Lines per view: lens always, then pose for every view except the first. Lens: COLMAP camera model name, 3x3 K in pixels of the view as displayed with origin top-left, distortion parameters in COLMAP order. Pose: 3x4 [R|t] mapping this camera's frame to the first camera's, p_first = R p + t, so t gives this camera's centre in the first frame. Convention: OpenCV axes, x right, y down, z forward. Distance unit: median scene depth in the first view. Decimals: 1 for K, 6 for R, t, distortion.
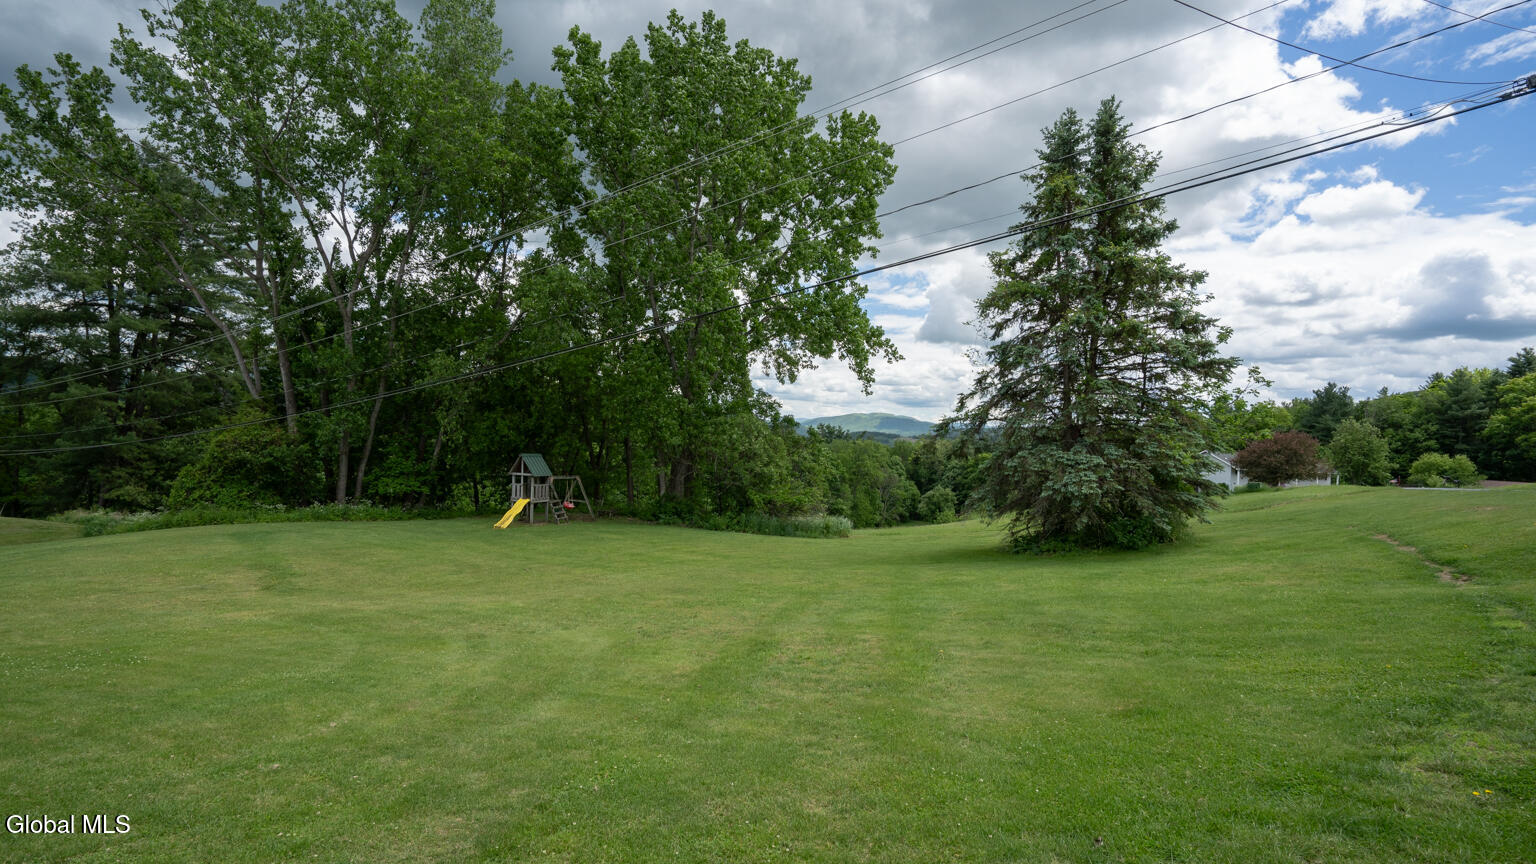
lens RADIAL K [[682.8, 0, 763.9], [0, 682.8, 432.0], [0, 0, 1]] dist [-0.048815, 0.020339]
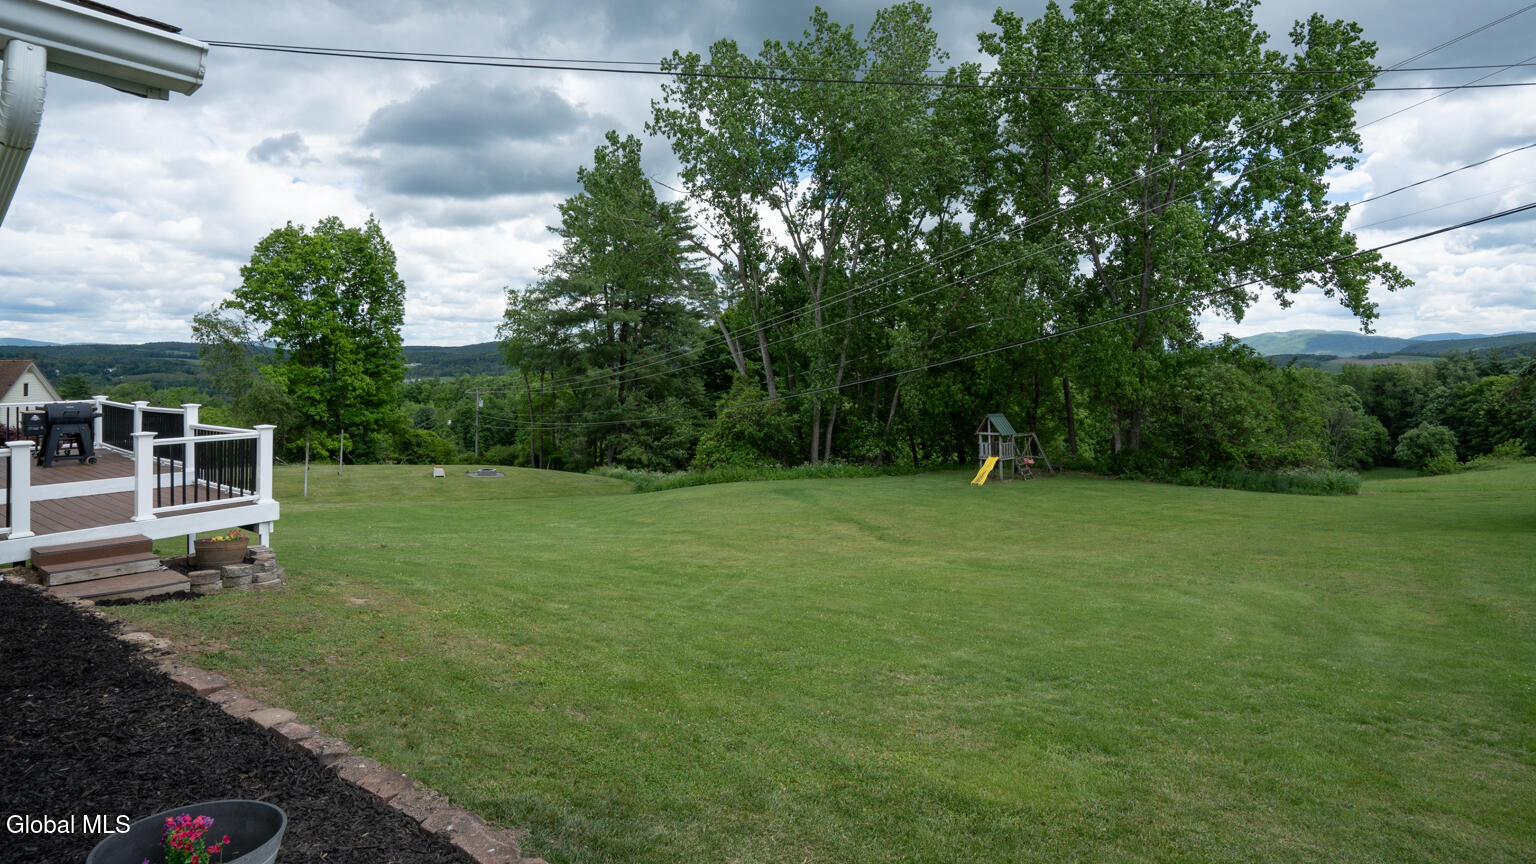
lens RADIAL K [[744.6, 0, 746.7], [0, 744.6, 333.4], [0, 0, 1]] dist [-0.012087, 0.000436]
pose [[0.900671, -0.077669, -0.427503, -0.145172], [0.058856, 0.996634, -0.057070, -0.039341], [0.430497, 0.026240, 0.902211, -0.175590]]
